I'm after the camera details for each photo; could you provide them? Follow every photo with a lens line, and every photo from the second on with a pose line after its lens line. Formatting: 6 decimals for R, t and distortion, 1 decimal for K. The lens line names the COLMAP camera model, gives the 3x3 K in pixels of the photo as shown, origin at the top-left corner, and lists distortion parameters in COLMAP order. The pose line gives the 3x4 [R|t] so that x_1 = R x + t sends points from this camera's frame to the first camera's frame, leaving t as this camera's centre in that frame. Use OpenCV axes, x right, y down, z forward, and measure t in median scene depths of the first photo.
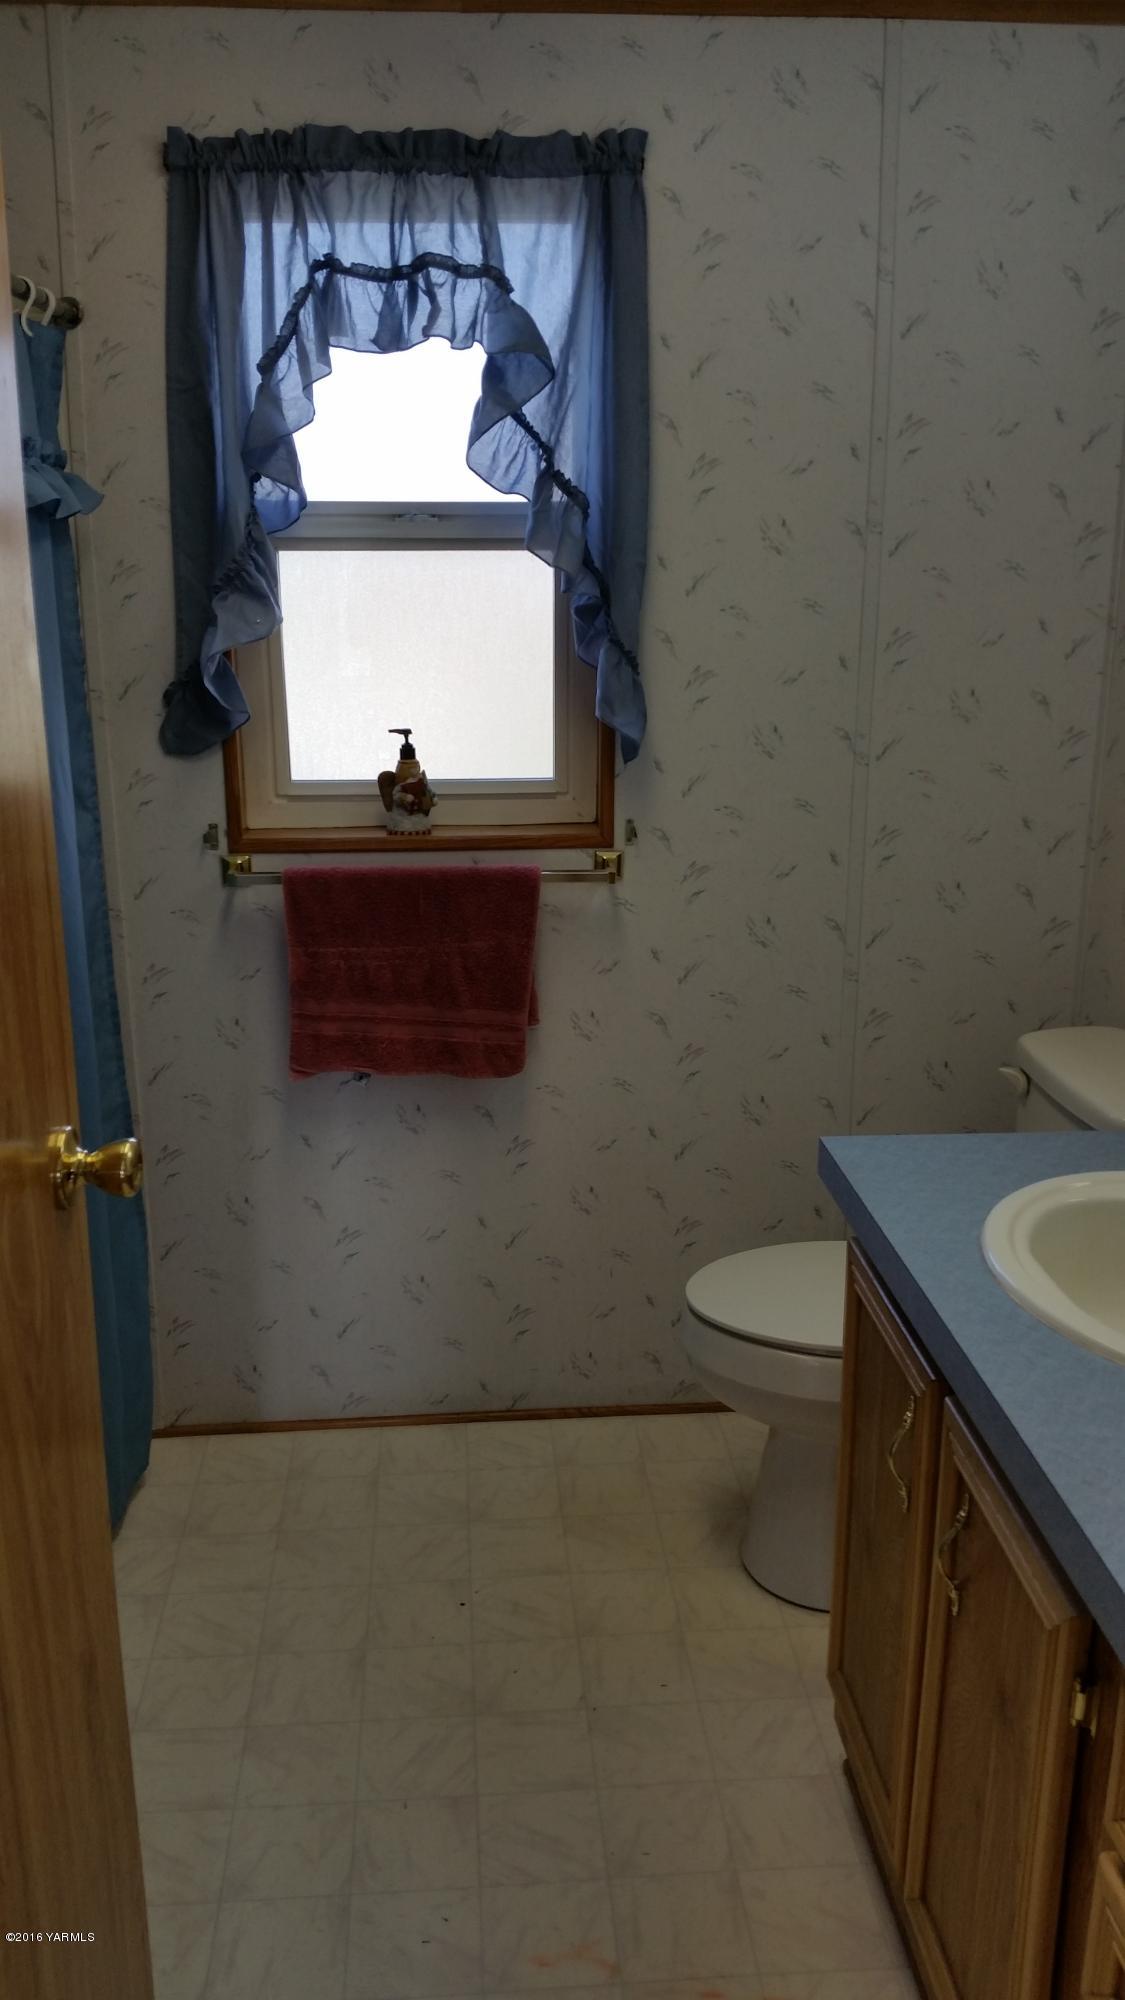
lens RADIAL K [[1609.5, 0, 562.5], [0, 1609.5, 1000.0], [0, 0, 1]] dist [0.127409, -0.253096]
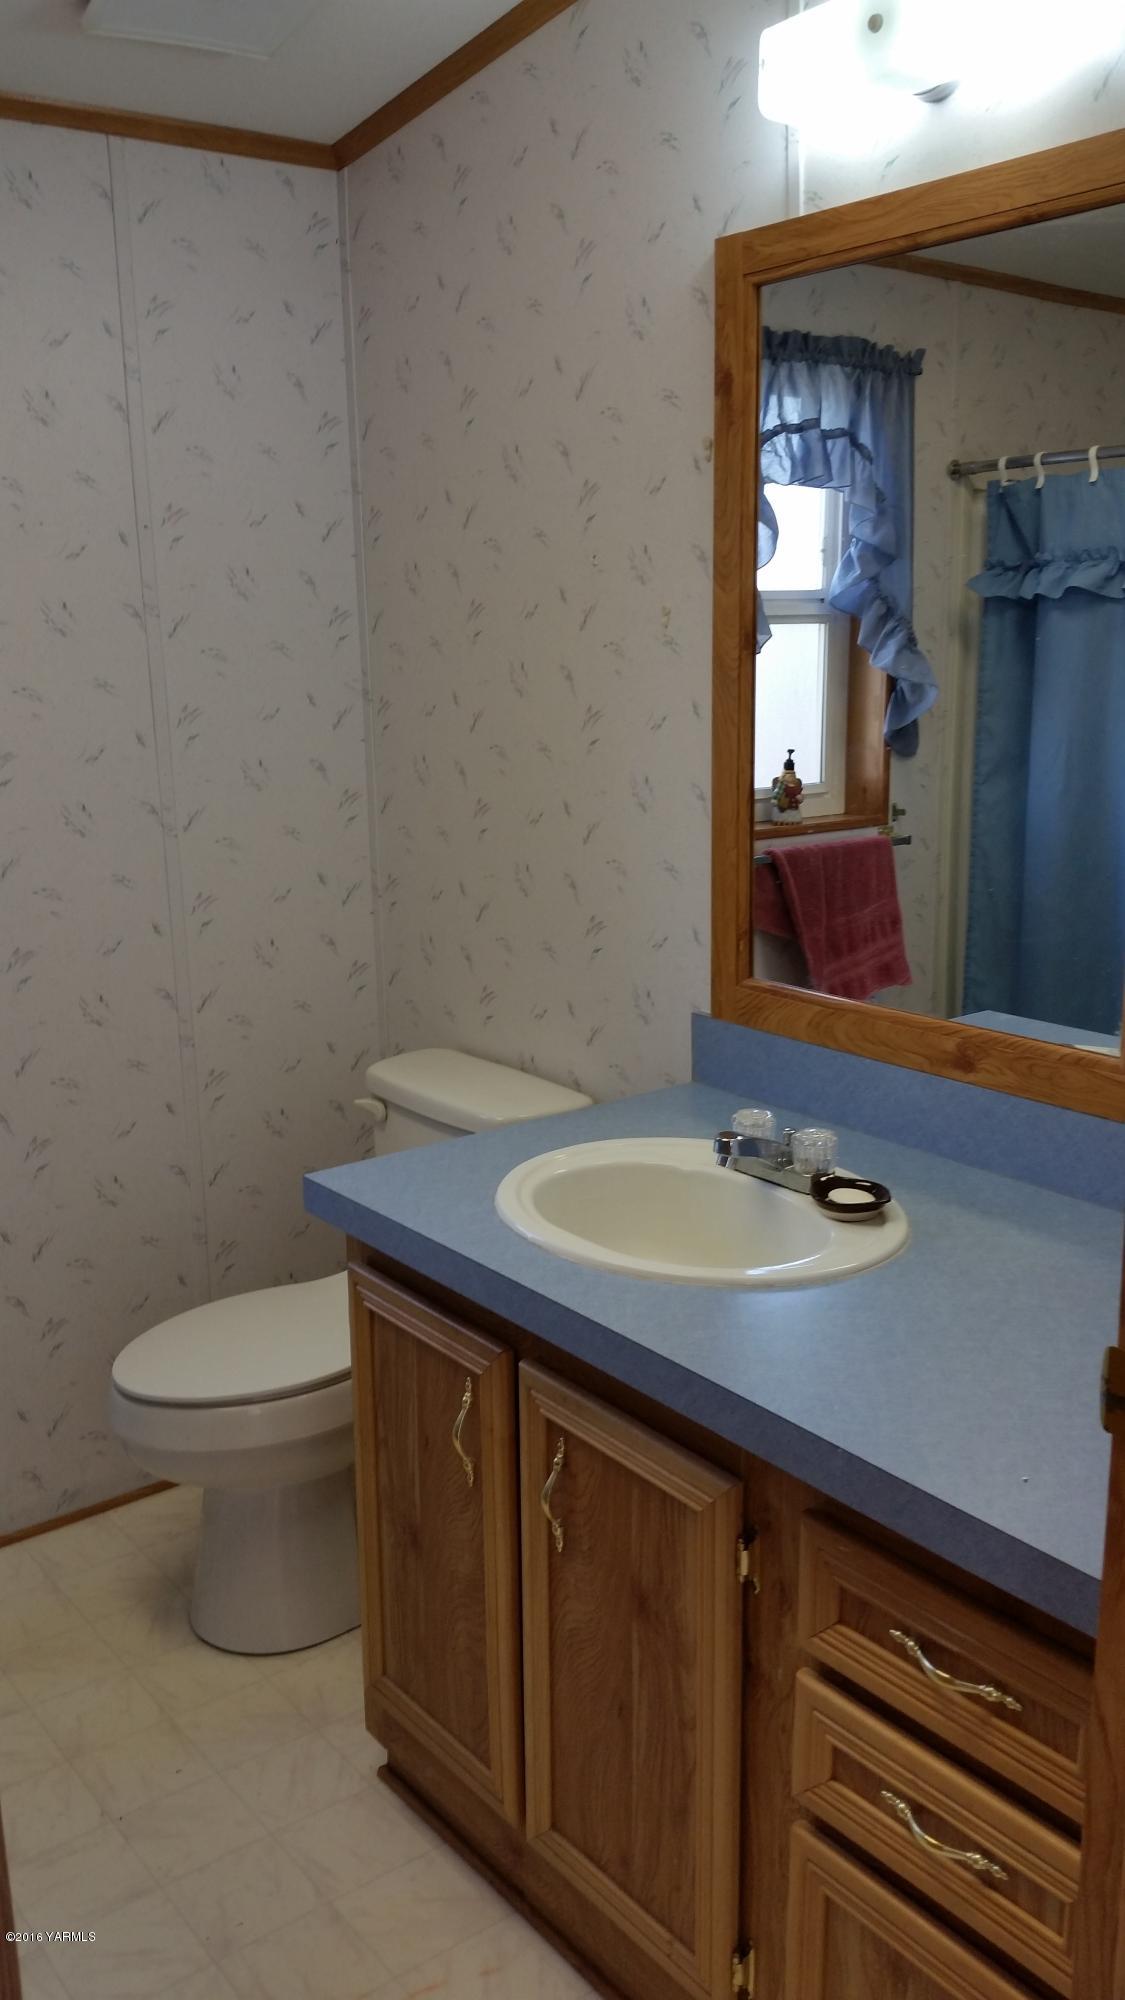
lens RADIAL K [[1645.1, 0, 562.5], [0, 1645.1, 1000.0], [0, 0, 1]] dist [0.140265, -0.287638]
pose [[0.833501, -0.137170, 0.535219, -0.193715], [0.165286, 0.986235, -0.004642, 0.003523], [-0.527215, 0.092334, 0.844700, -0.013716]]
